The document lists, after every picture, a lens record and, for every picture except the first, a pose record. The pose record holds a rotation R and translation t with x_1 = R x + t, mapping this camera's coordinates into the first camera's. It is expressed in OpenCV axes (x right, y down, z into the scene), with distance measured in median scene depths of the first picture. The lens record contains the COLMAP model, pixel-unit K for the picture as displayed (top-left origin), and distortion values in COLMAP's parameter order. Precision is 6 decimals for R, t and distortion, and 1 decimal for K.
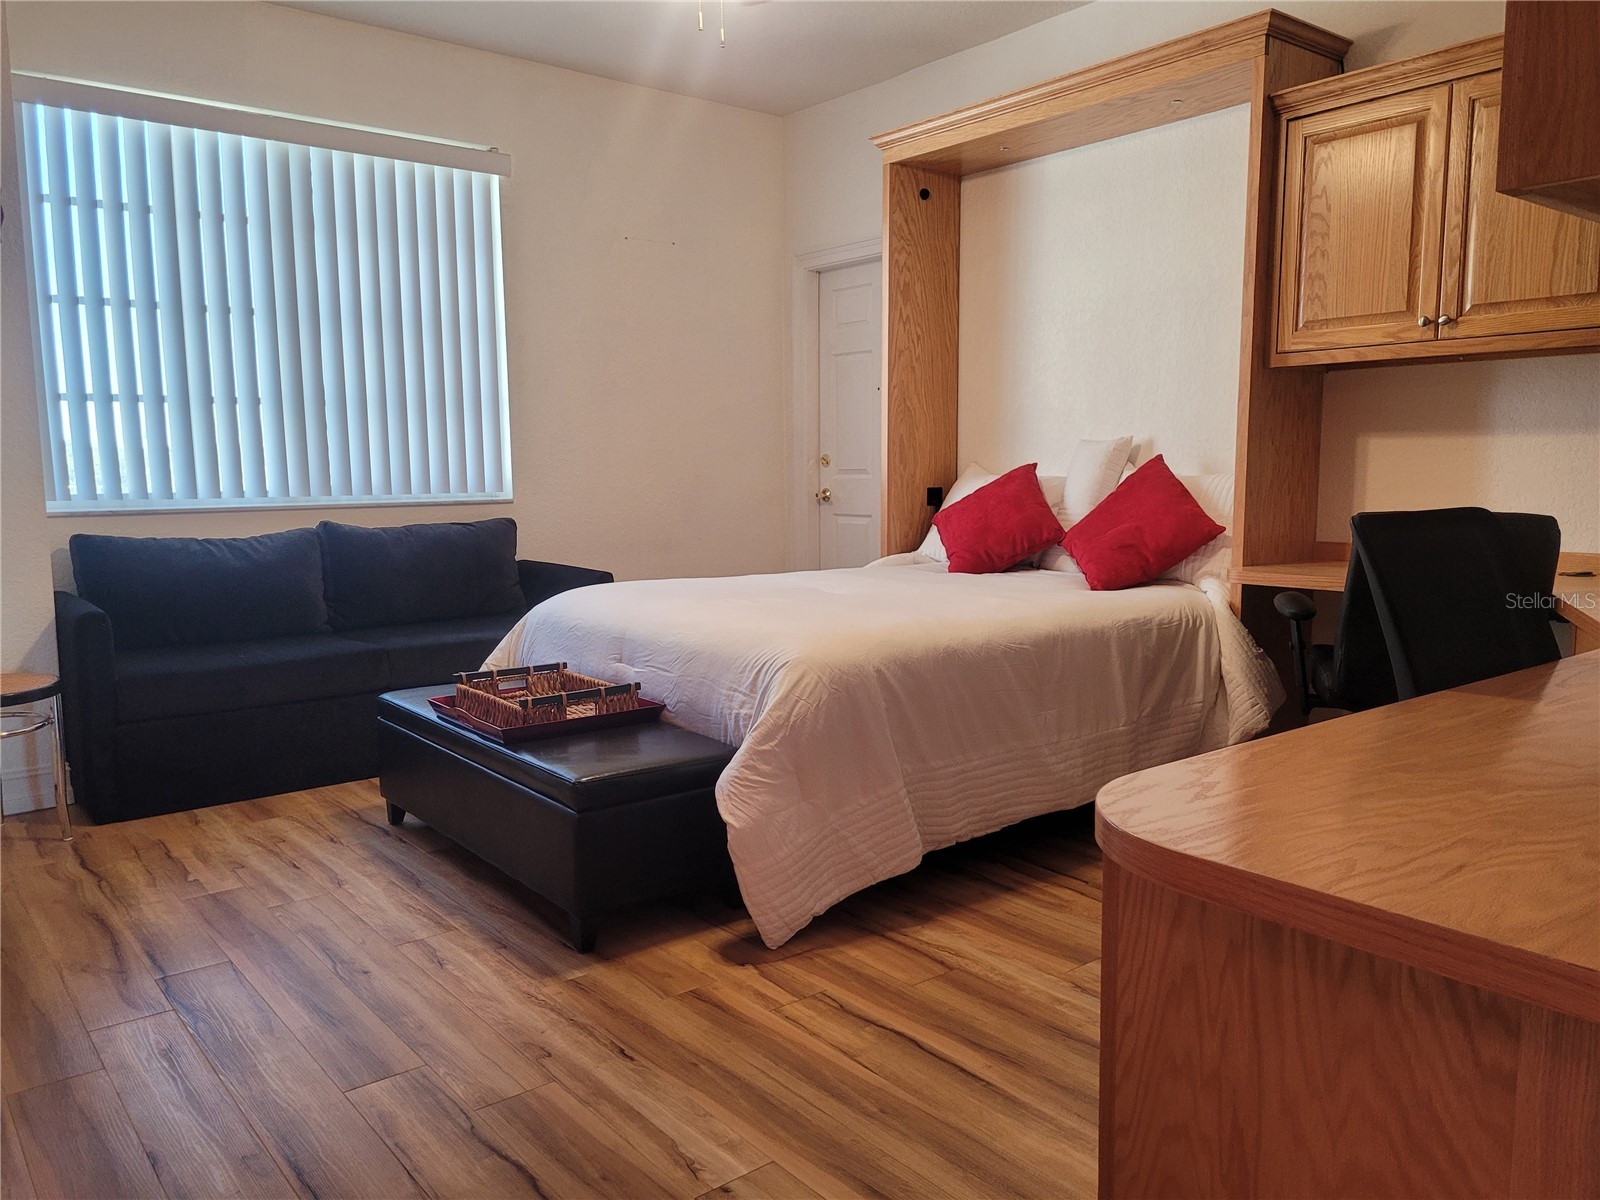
lens RADIAL K [[1205.3, 0, 779.2], [0, 1205.3, 593.5], [0, 0, 1]] dist [0.071099, -0.074958]
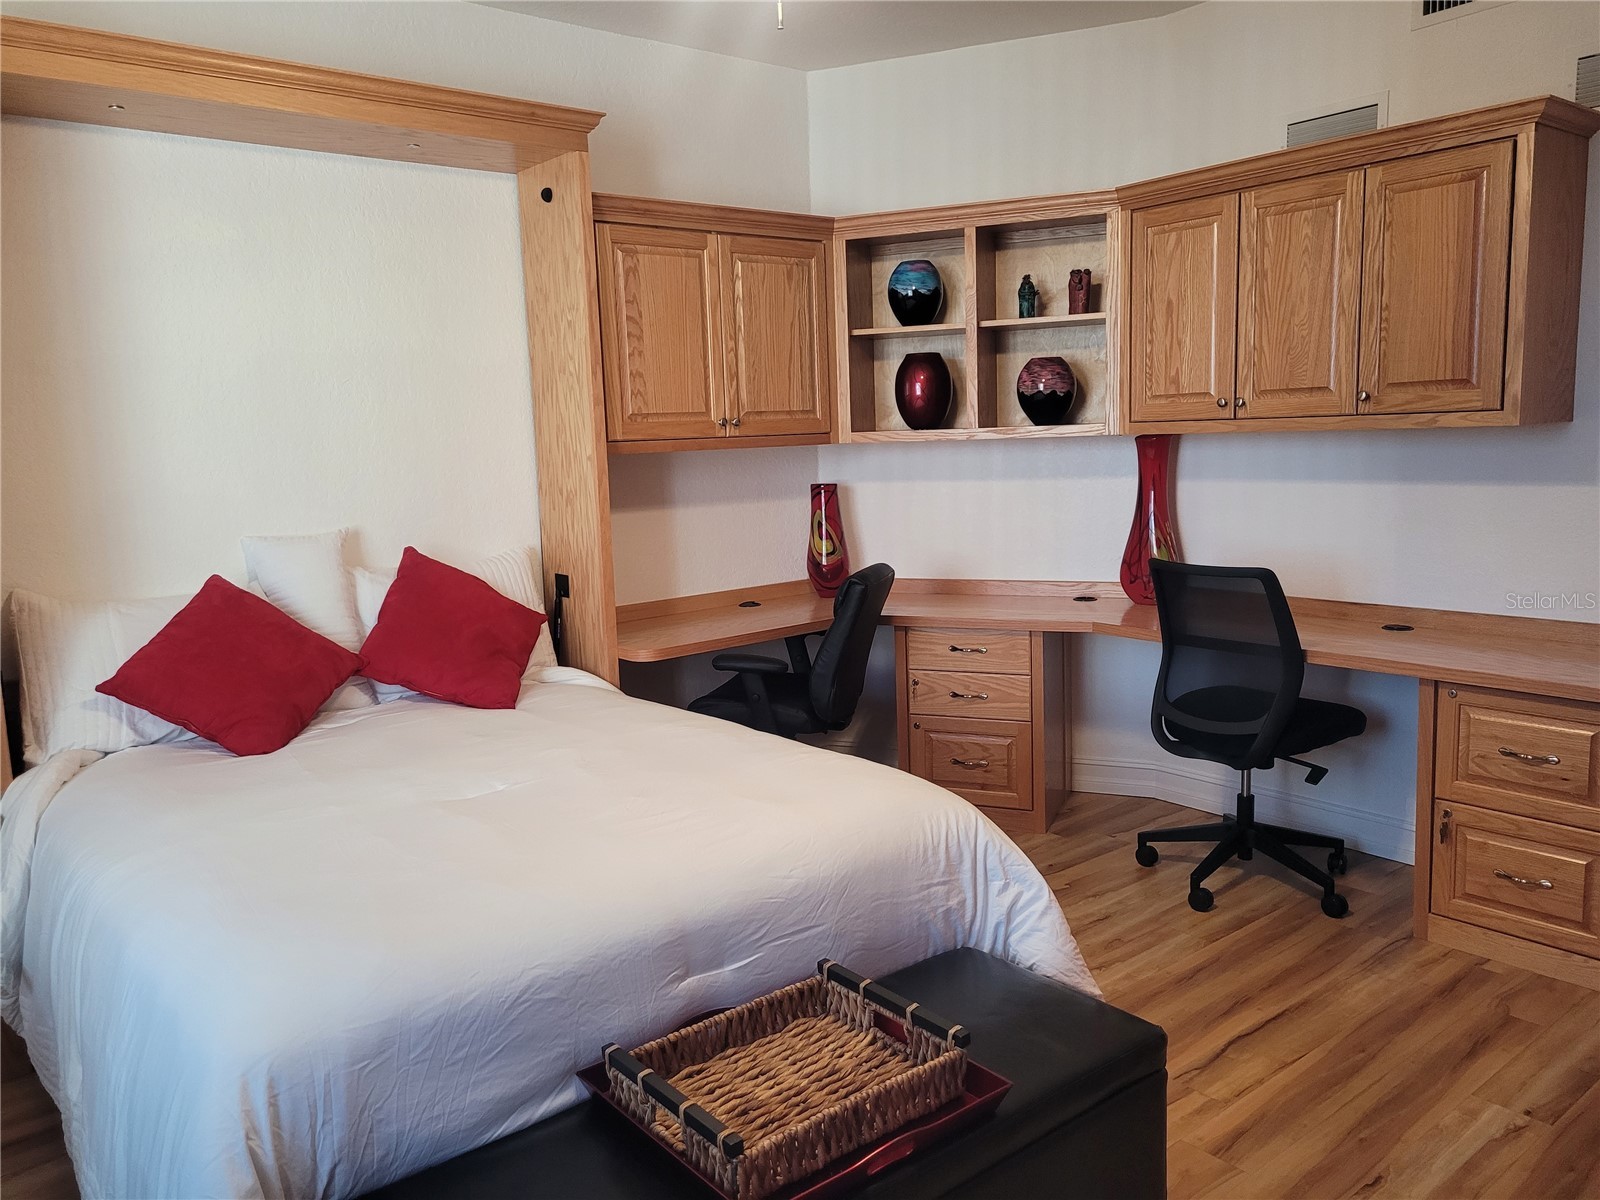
lens RADIAL K [[1205.3, 0, 779.2], [0, 1205.3, 593.5], [0, 0, 1]] dist [0.071099, -0.074958]
pose [[-0.017626, -0.131428, 0.991169, -0.732695], [0.142097, 0.980931, 0.132598, -0.209147], [-0.989696, 0.143179, 0.001386, 0.982327]]
